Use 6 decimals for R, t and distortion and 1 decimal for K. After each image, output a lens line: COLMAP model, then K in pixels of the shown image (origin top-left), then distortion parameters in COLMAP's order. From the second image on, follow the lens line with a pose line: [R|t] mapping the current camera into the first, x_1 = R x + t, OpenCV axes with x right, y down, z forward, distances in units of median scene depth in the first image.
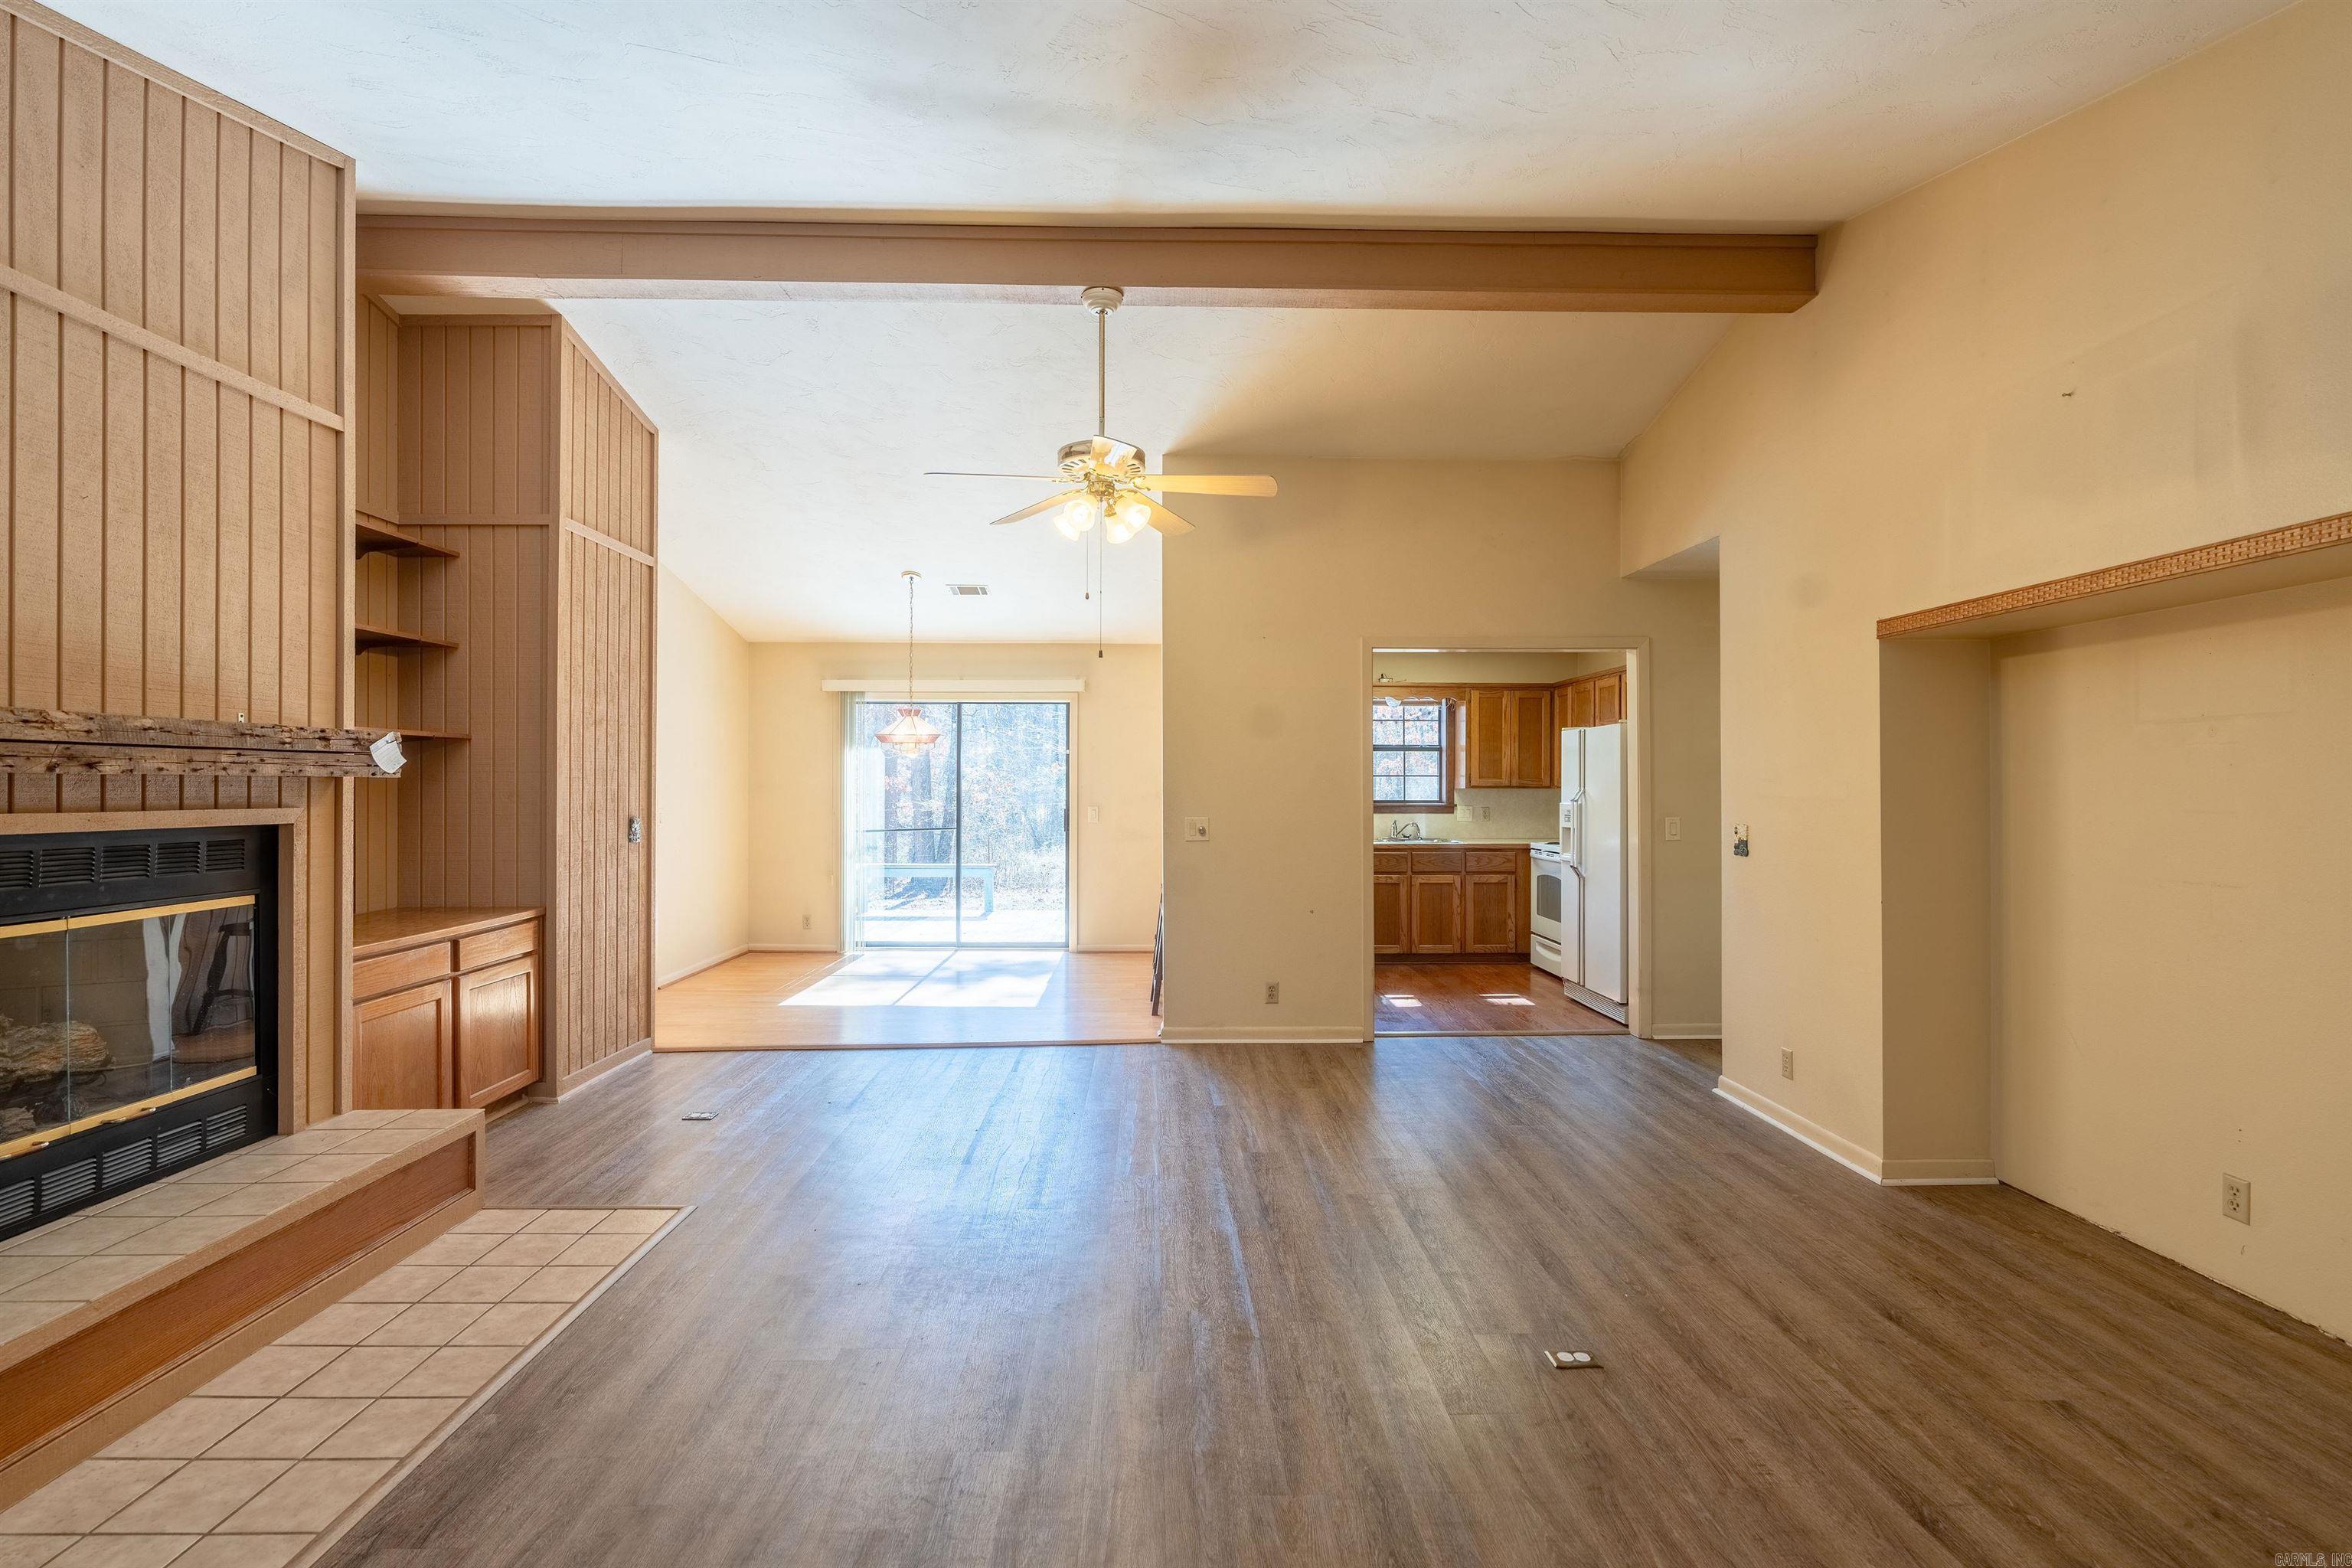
lens RADIAL K [[1052.8, 0, 1174.5], [0, 1052.8, 783.9], [0, 0, 1]] dist [-0.011852, 0.004365]
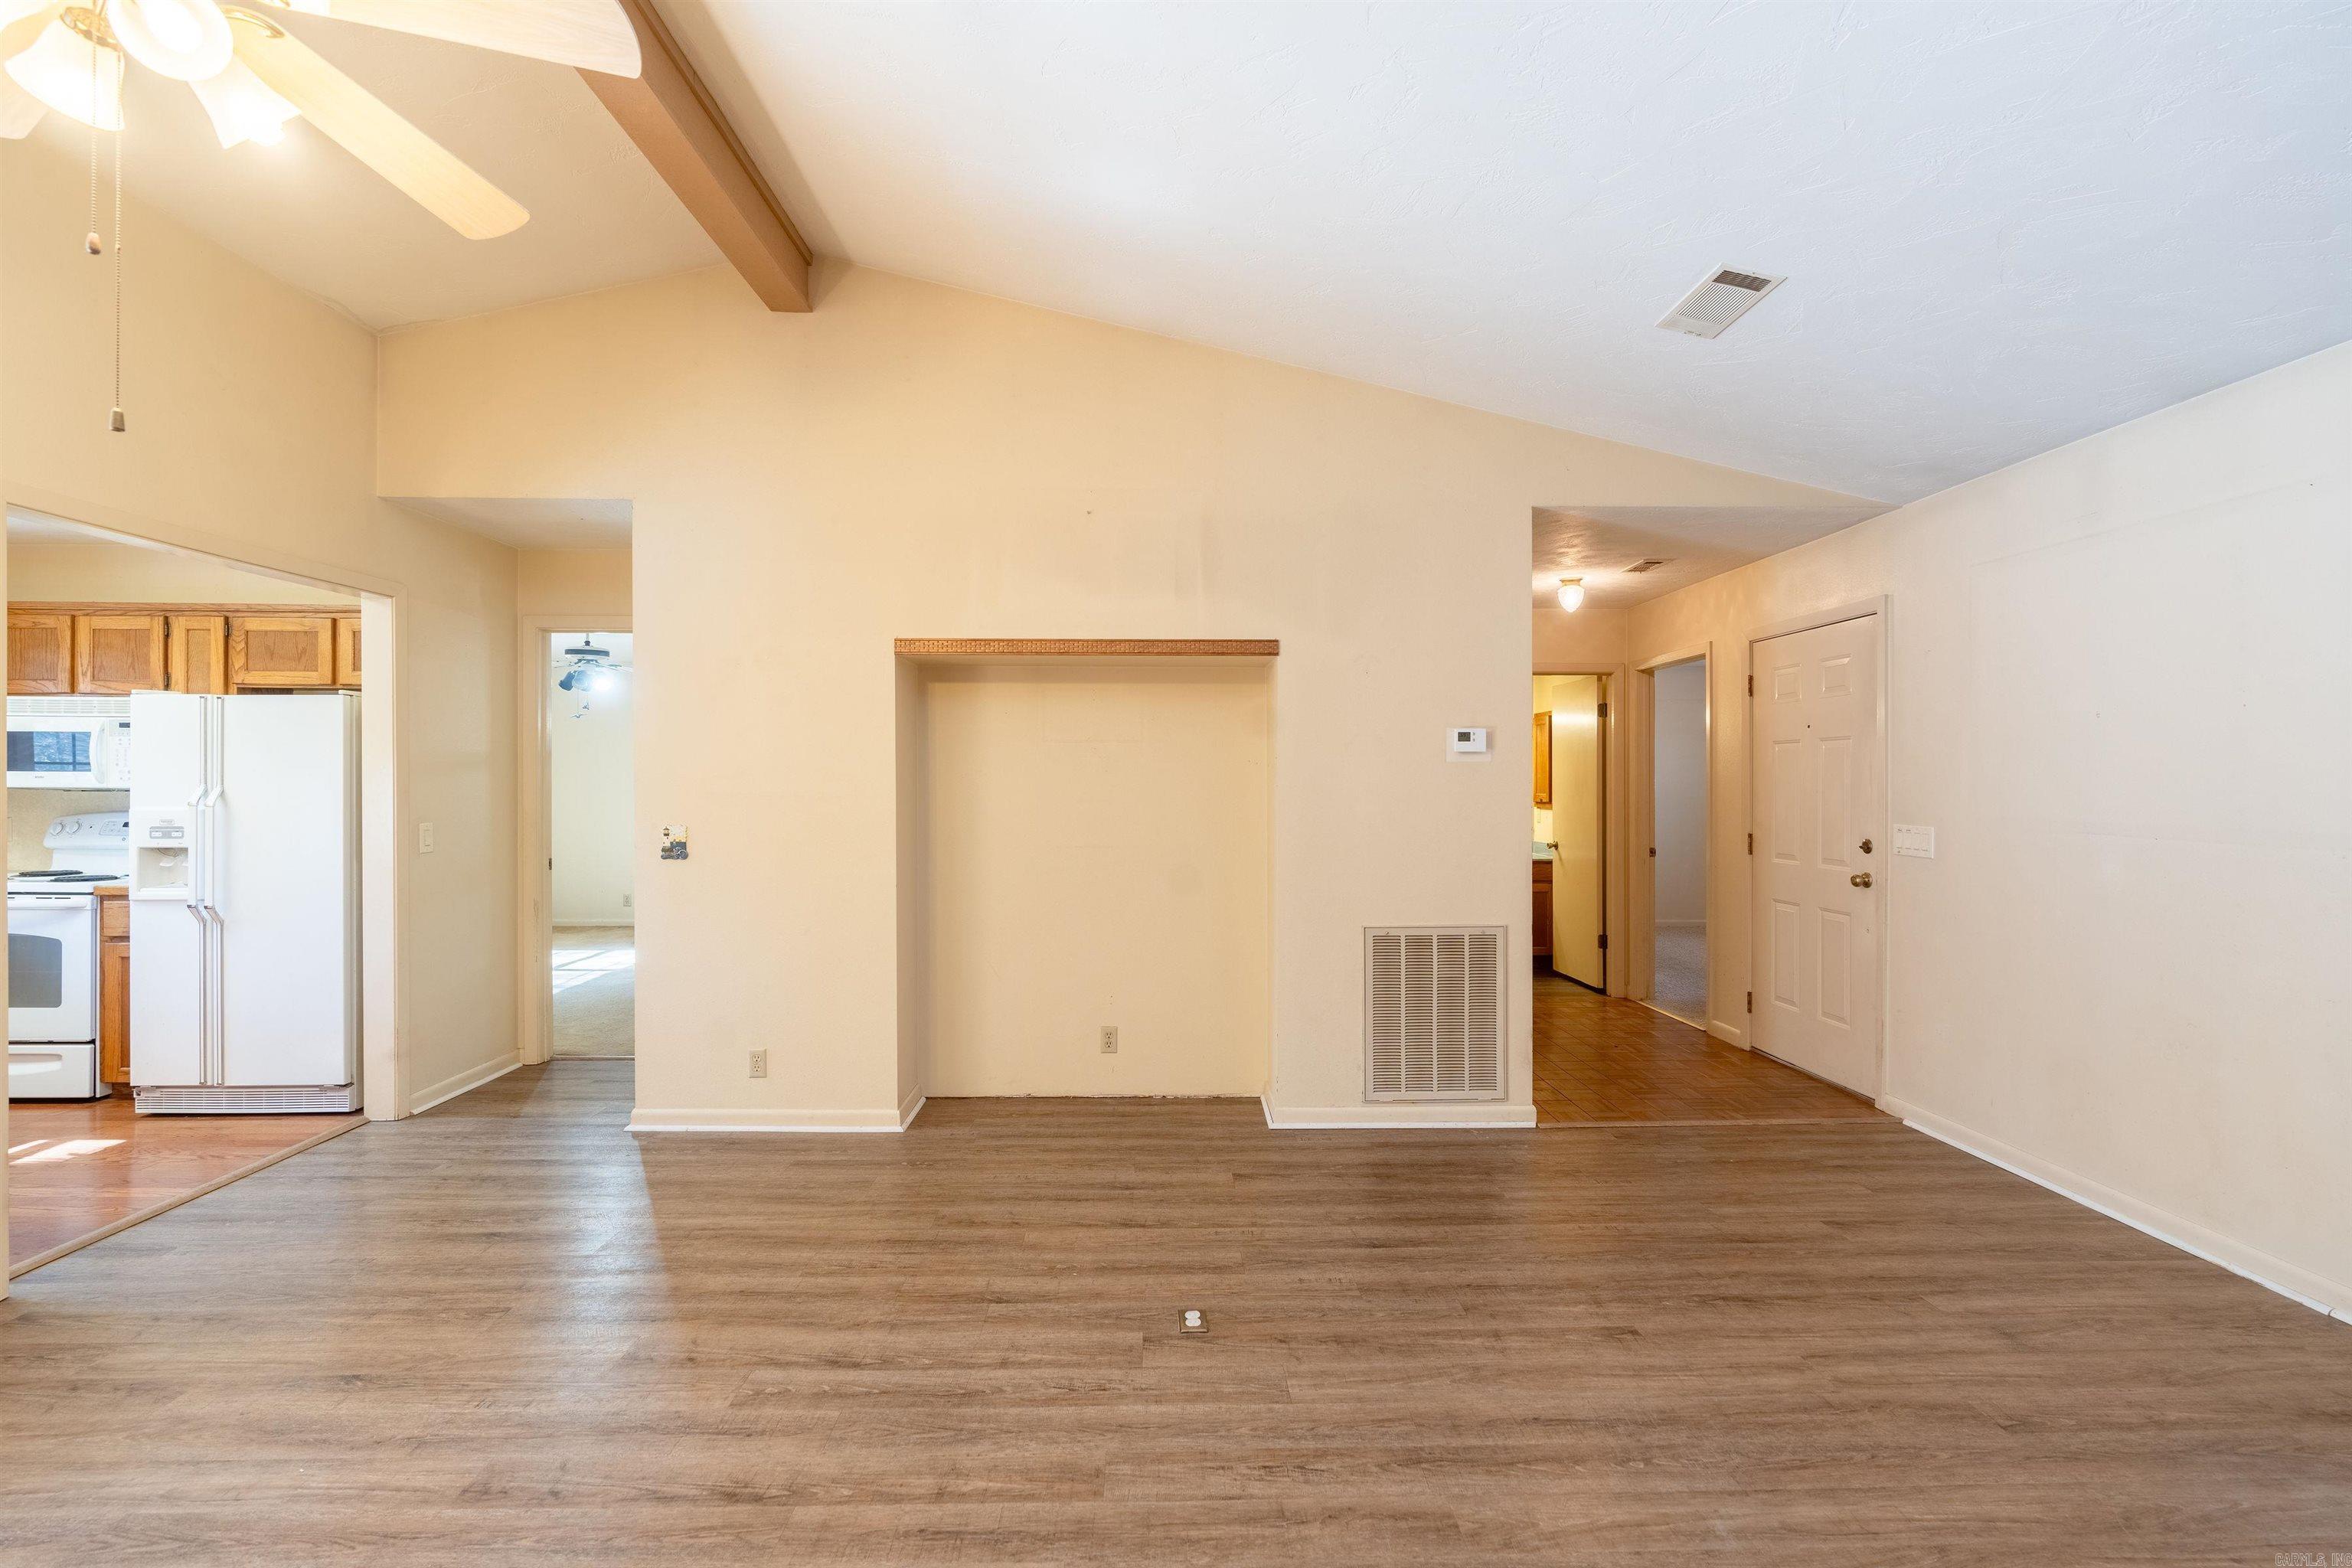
lens RADIAL K [[1052.8, 0, 1172.8], [0, 1052.8, 786.0], [0, 0, 1]] dist [-0.011852, 0.004365]
pose [[-0.002808, -0.002554, 0.999993, -0.440723], [-0.004455, 0.999987, 0.002542, 0.000156], [-0.999986, -0.004448, -0.002819, 0.655461]]
